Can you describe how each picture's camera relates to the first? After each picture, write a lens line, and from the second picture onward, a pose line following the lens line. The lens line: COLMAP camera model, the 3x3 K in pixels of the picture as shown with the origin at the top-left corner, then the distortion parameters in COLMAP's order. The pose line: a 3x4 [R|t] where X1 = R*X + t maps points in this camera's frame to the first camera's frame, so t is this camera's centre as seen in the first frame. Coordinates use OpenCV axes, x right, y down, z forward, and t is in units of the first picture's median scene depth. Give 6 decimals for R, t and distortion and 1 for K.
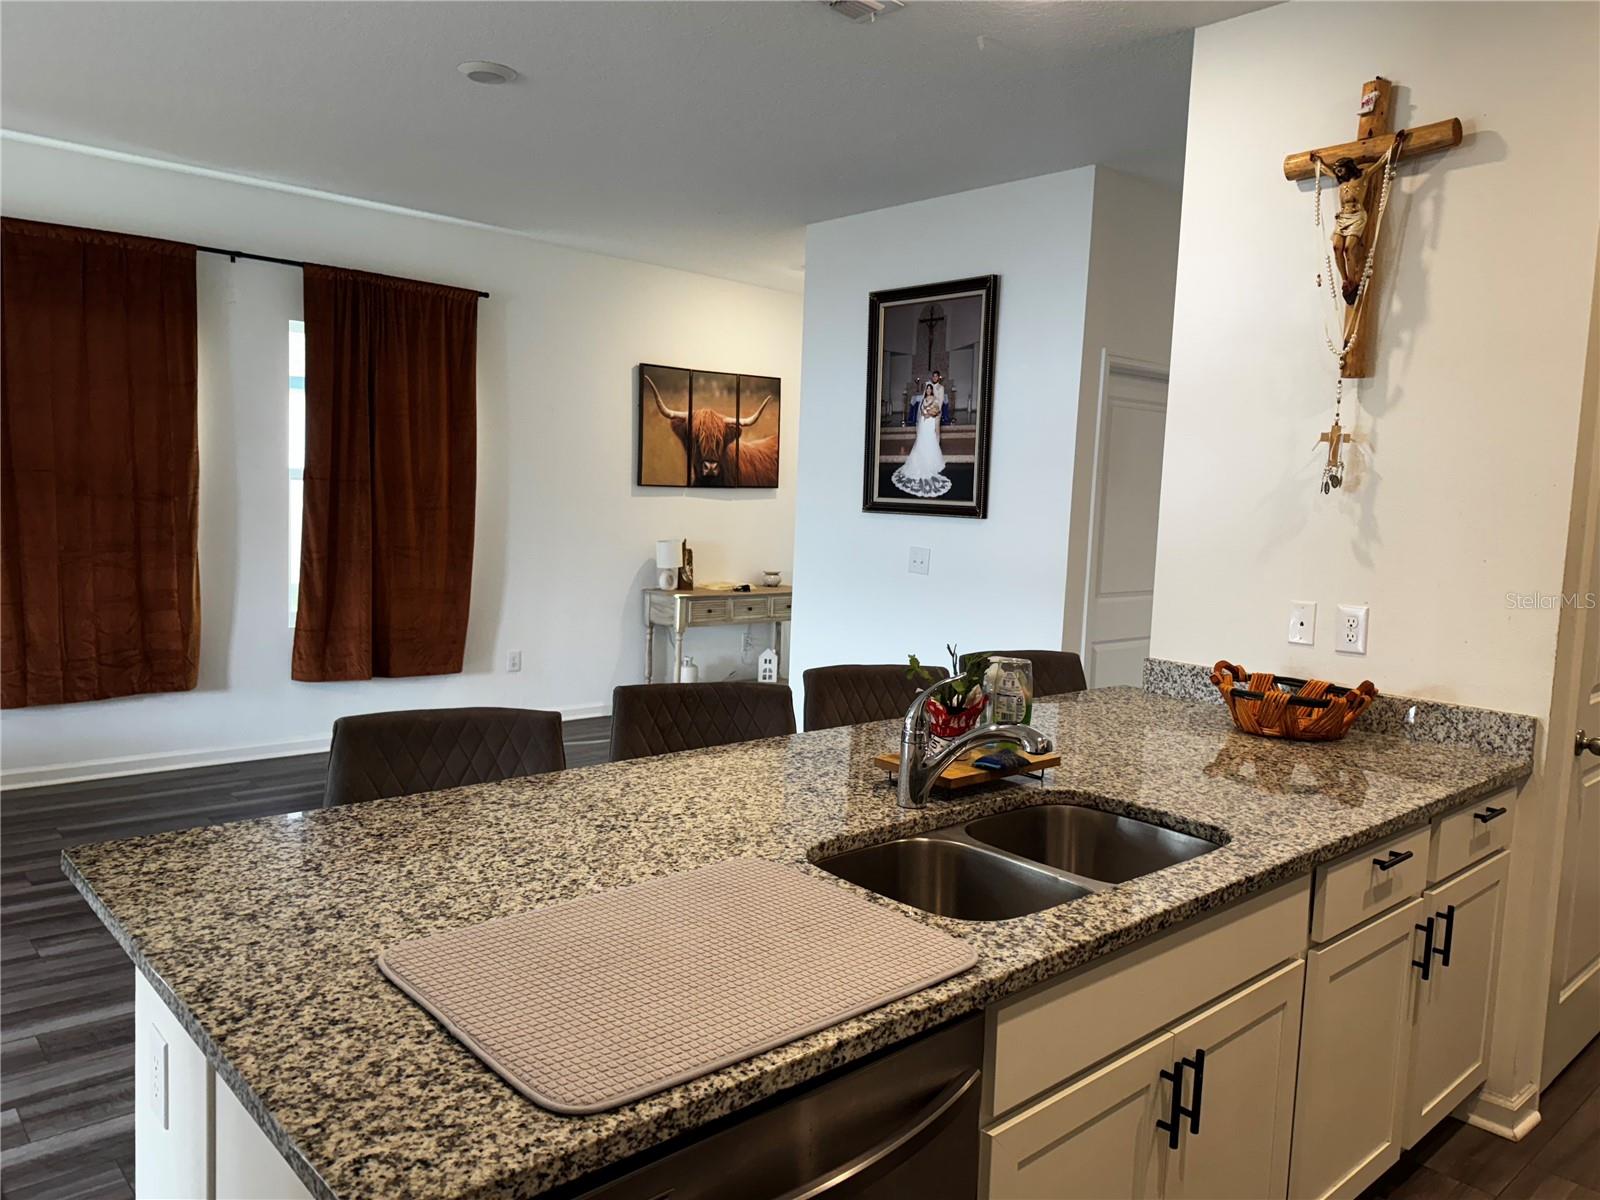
lens RADIAL K [[1153.2, 0, 825.1], [0, 1153.2, 625.2], [0, 0, 1]] dist [0.080078, -0.112694]
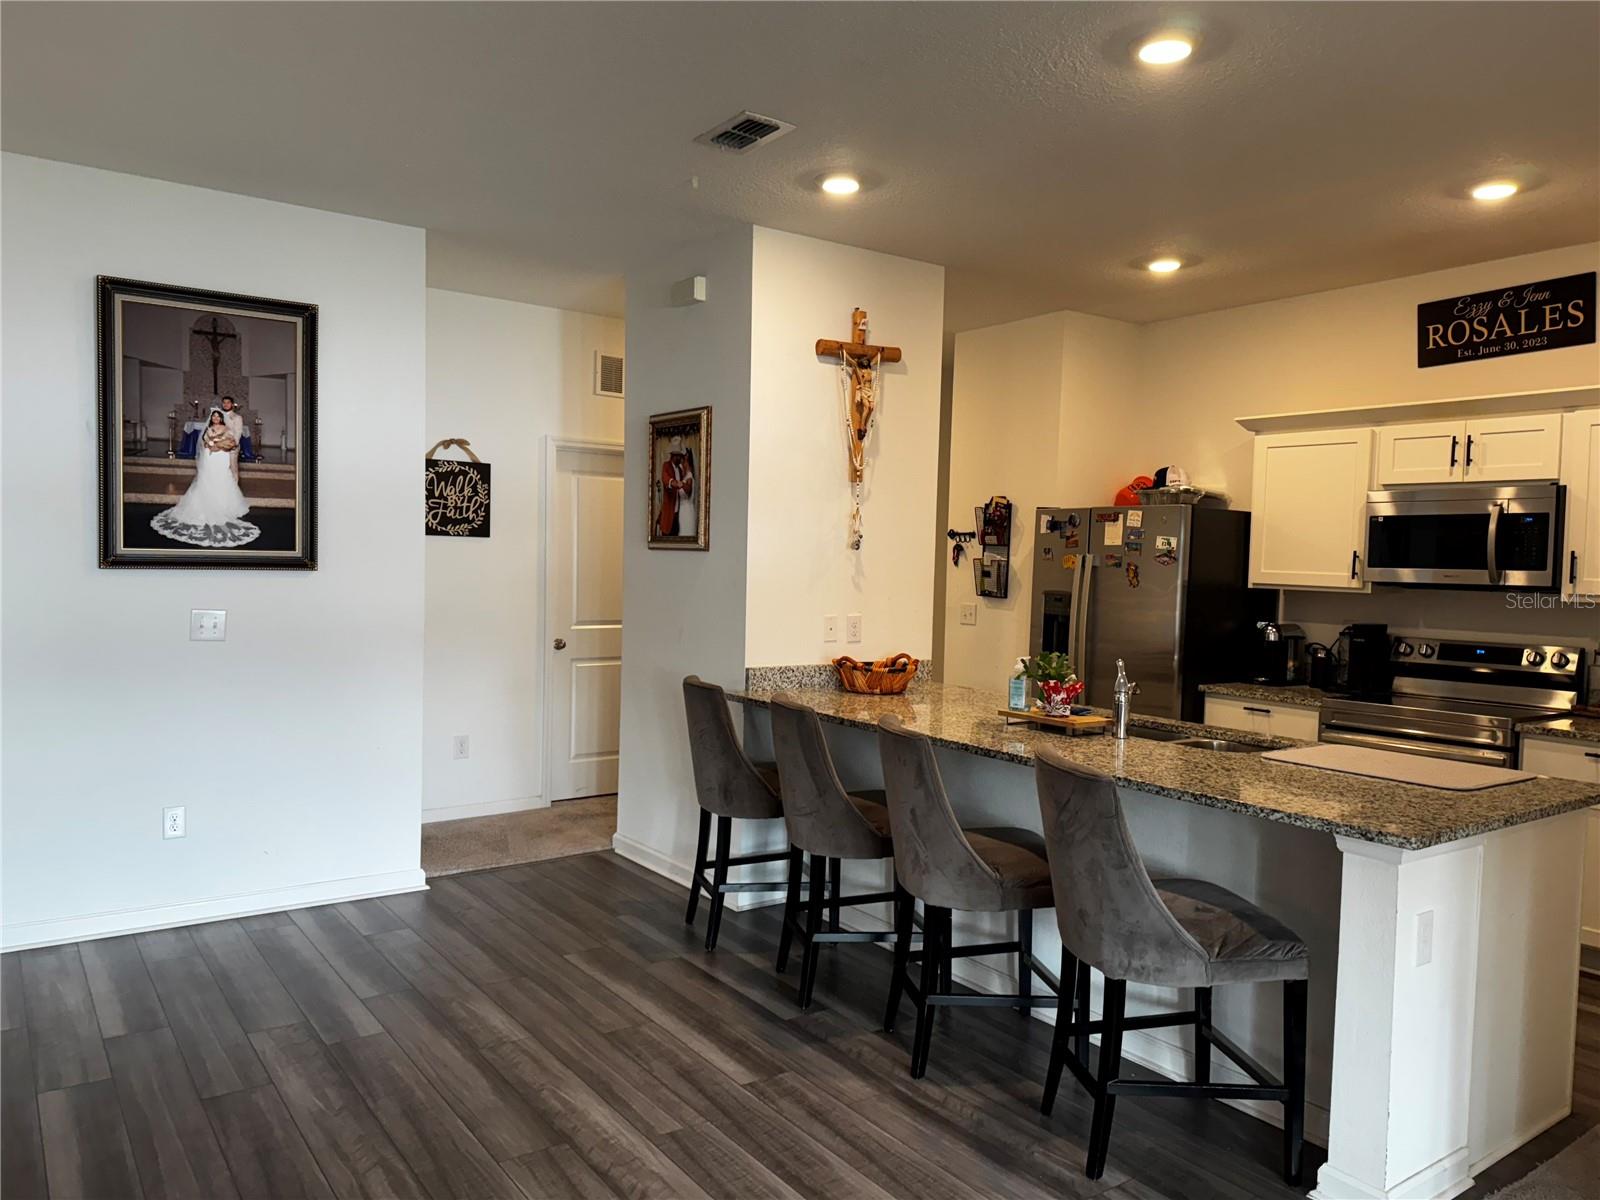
lens RADIAL K [[1153.2, 0, 796.8], [0, 1153.2, 609.6], [0, 0, 1]] dist [0.080078, -0.112694]
pose [[0.115112, -0.081583, 0.989997, -0.702305], [0.098024, 0.992690, 0.070407, -0.086650], [-0.988504, 0.088938, 0.122268, 0.507006]]
